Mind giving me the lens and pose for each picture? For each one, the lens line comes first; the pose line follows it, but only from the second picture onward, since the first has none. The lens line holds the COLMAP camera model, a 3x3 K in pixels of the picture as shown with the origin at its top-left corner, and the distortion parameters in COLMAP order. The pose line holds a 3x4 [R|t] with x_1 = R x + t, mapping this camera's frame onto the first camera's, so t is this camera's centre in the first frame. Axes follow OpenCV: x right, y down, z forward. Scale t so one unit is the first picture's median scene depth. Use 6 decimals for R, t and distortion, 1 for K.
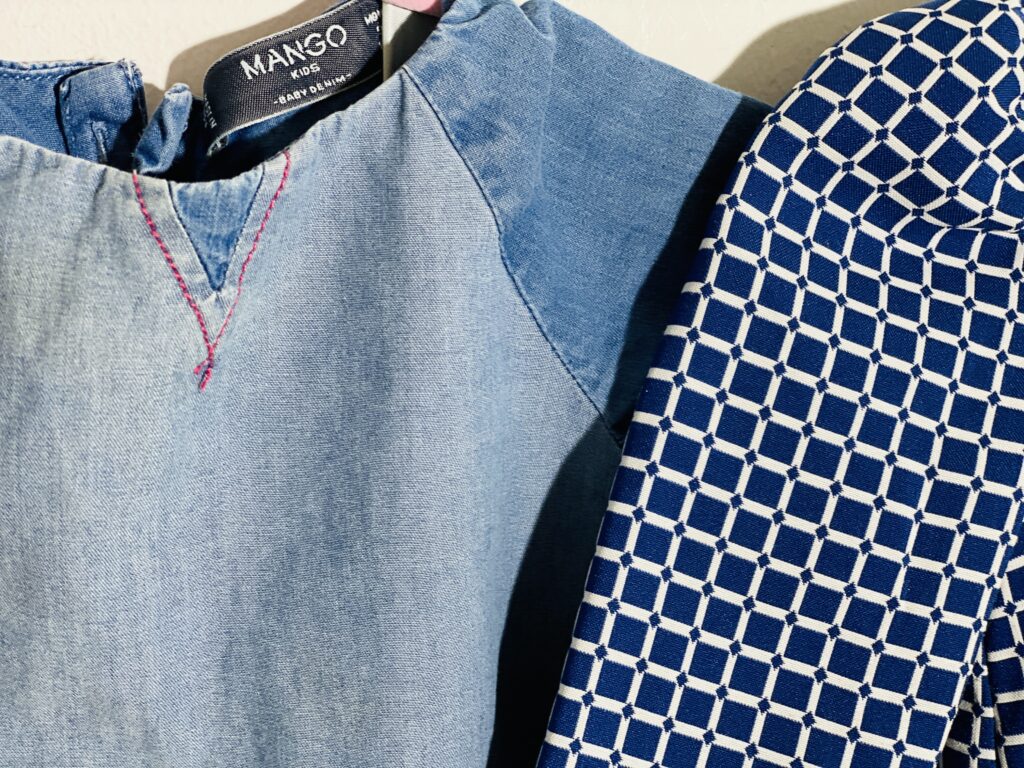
lens RADIAL K [[1576.5, 0, 497.7], [0, 1576.5, 365.8], [0, 0, 1]] dist [0.032735, 0.008869]
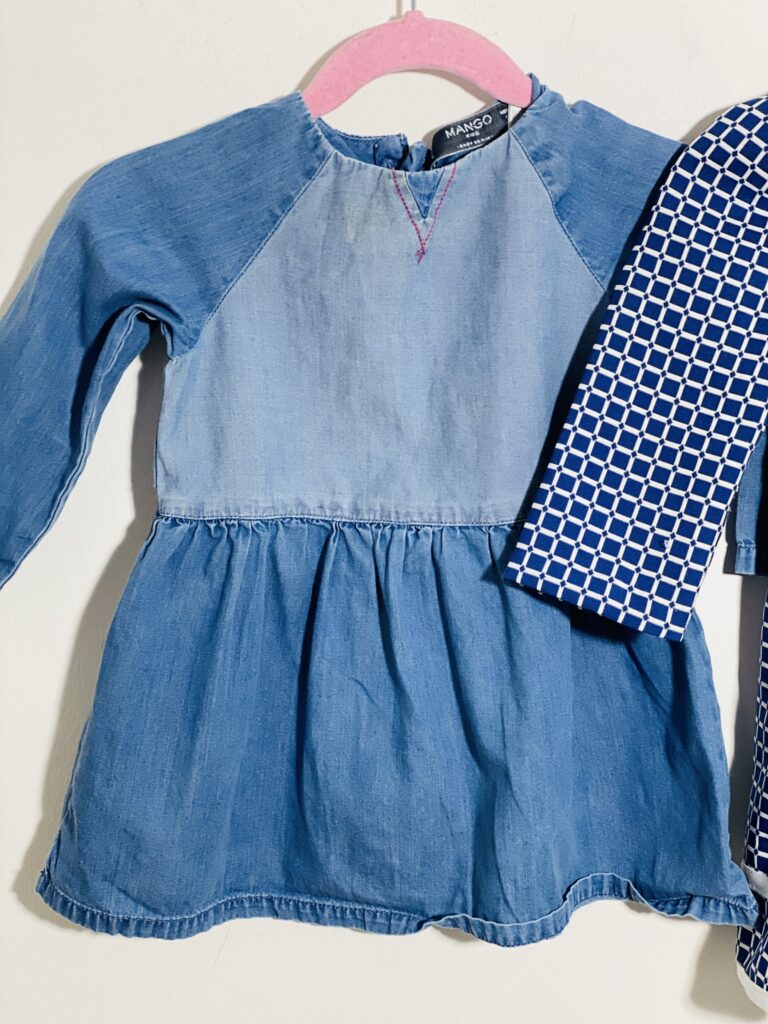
lens RADIAL K [[1527.6, 0, 384.0], [0, 1527.6, 512.0], [0, 0, 1]] dist [0.098912, 0.031726]
pose [[0.933027, 0.037320, -0.357867, 0.598563], [-0.059791, 0.996859, -0.051931, 0.503833], [0.354805, 0.069851, 0.932327, -1.153975]]
